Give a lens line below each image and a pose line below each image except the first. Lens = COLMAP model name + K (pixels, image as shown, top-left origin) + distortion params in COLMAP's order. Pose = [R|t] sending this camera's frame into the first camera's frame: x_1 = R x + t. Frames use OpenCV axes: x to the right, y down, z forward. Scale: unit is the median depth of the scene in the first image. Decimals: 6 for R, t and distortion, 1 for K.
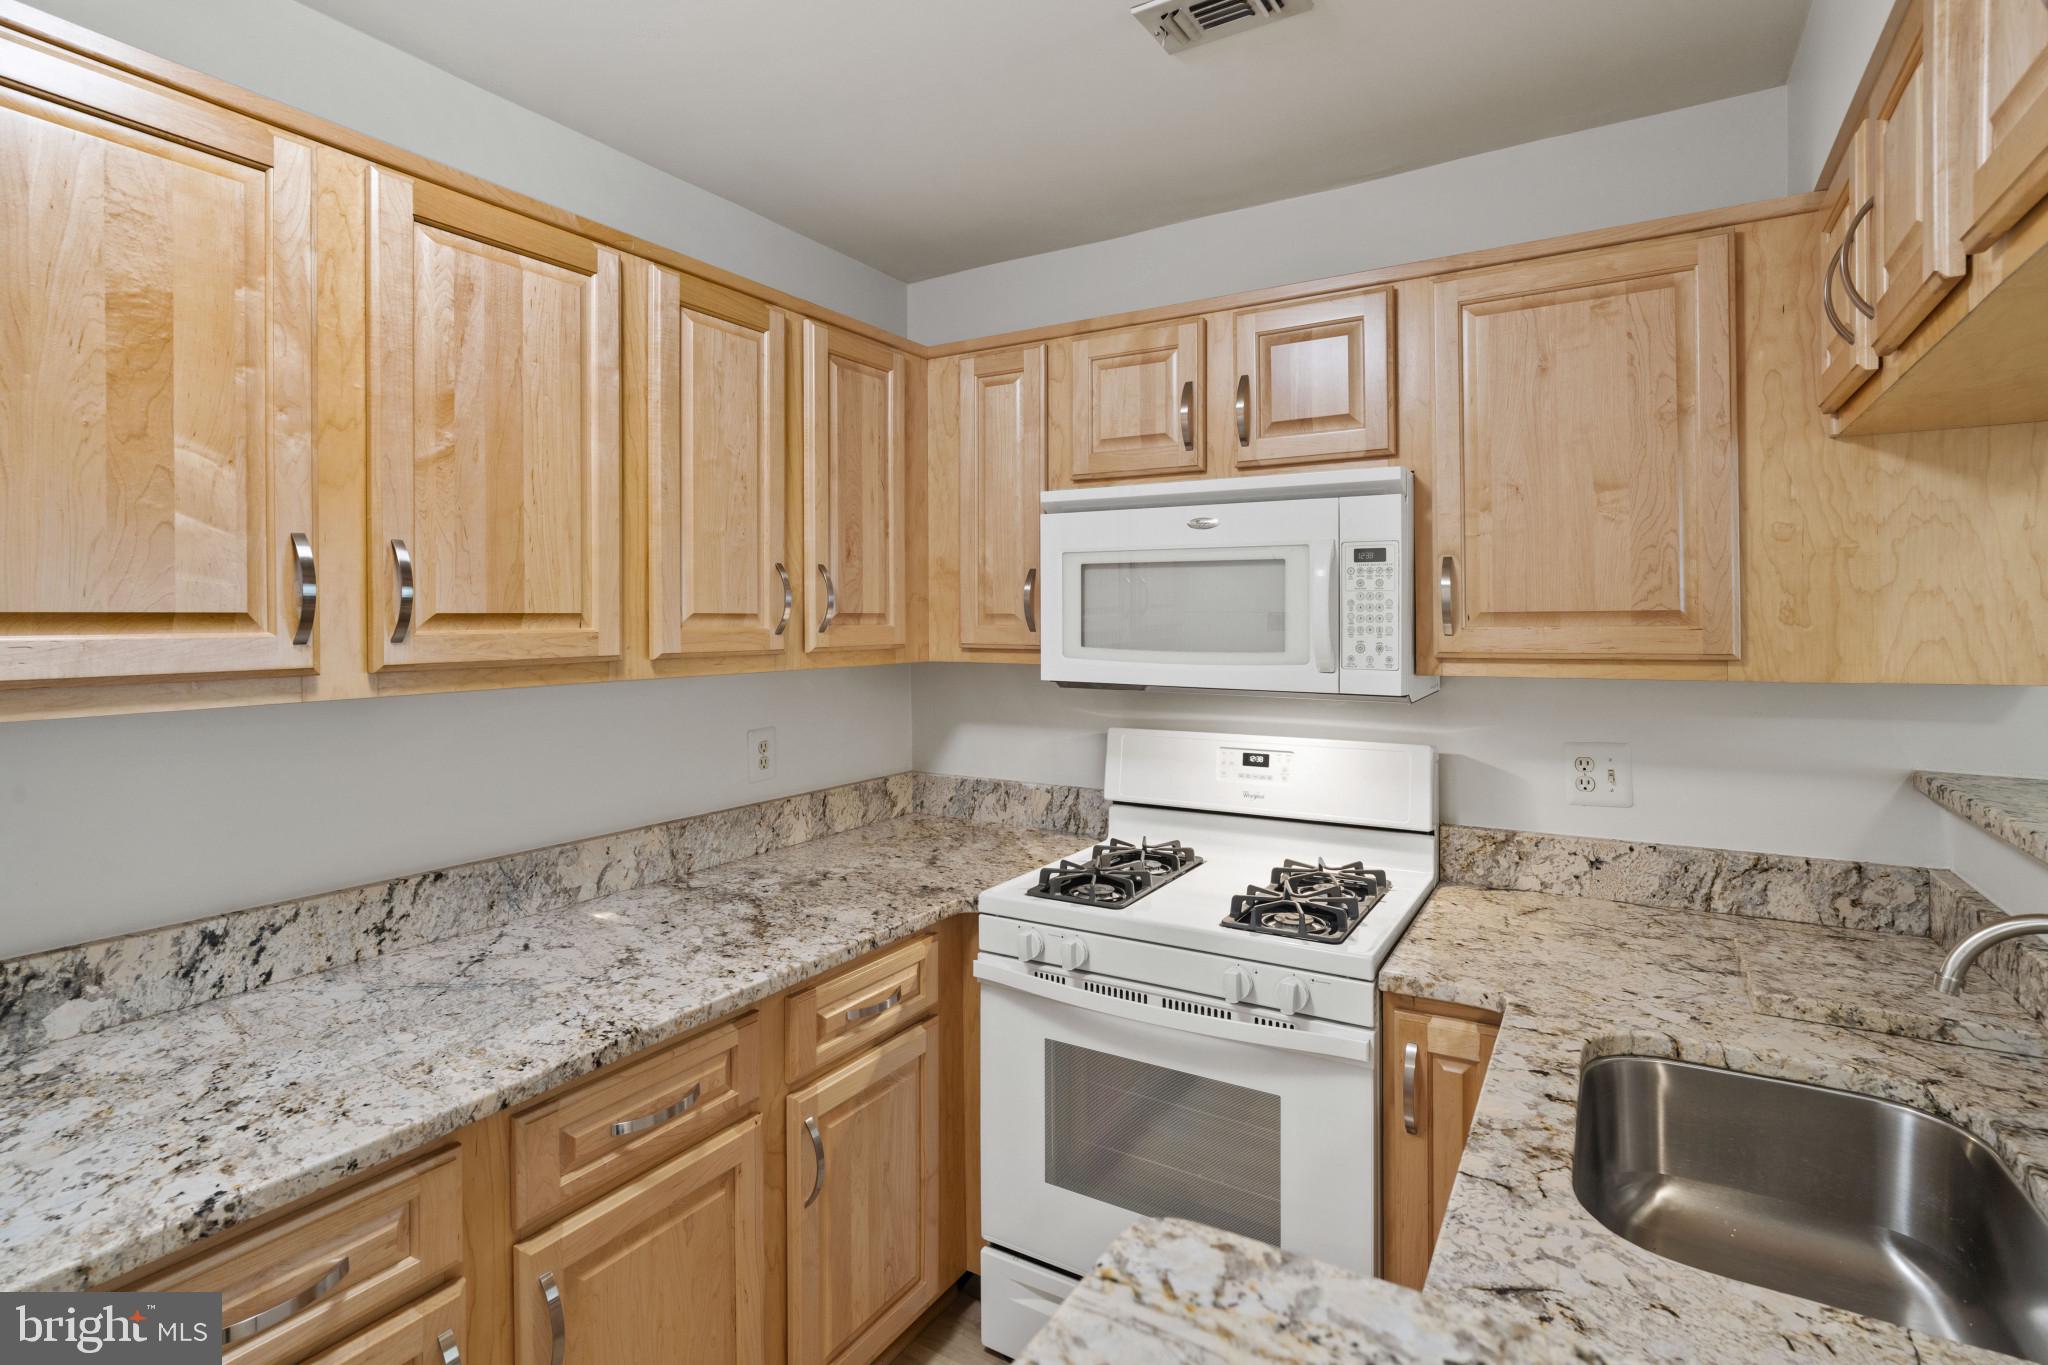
lens RADIAL K [[979.0, 0, 1026.8], [0, 979.0, 622.1], [0, 0, 1]] dist [-0.000160, 0.000706]
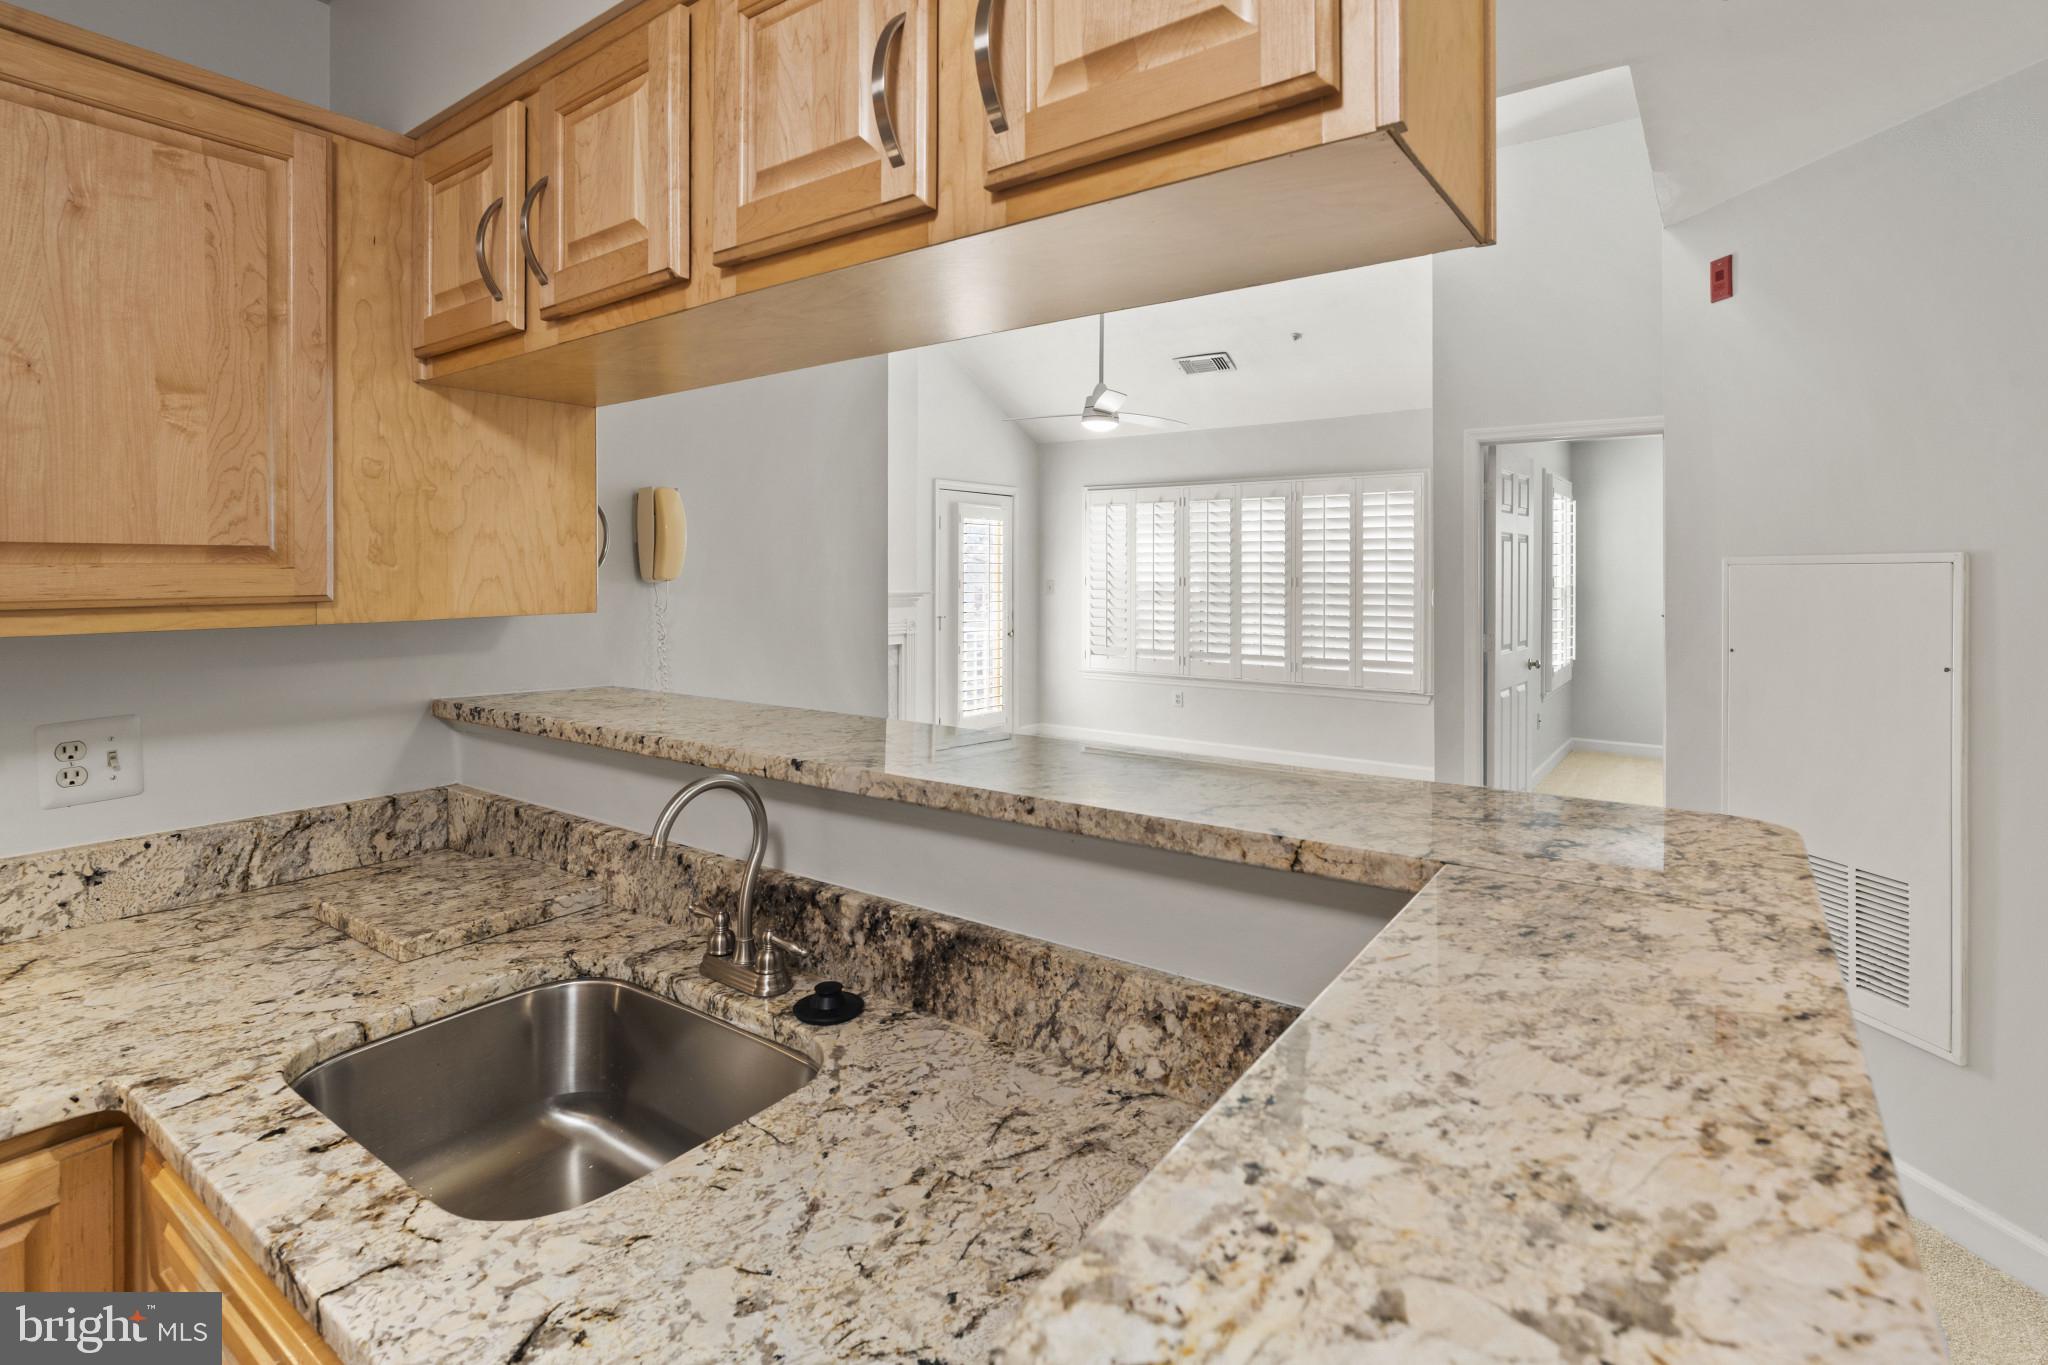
lens RADIAL K [[1006.0, 0, 1023.1], [0, 1006.0, 575.1], [0, 0, 1]] dist [0.000190, 0.000100]
pose [[0.090337, 0.002440, 0.995908, -0.170276], [-0.000105, 0.999997, -0.002440, 0.016808], [-0.995911, 0.000116, 0.090337, 0.269741]]
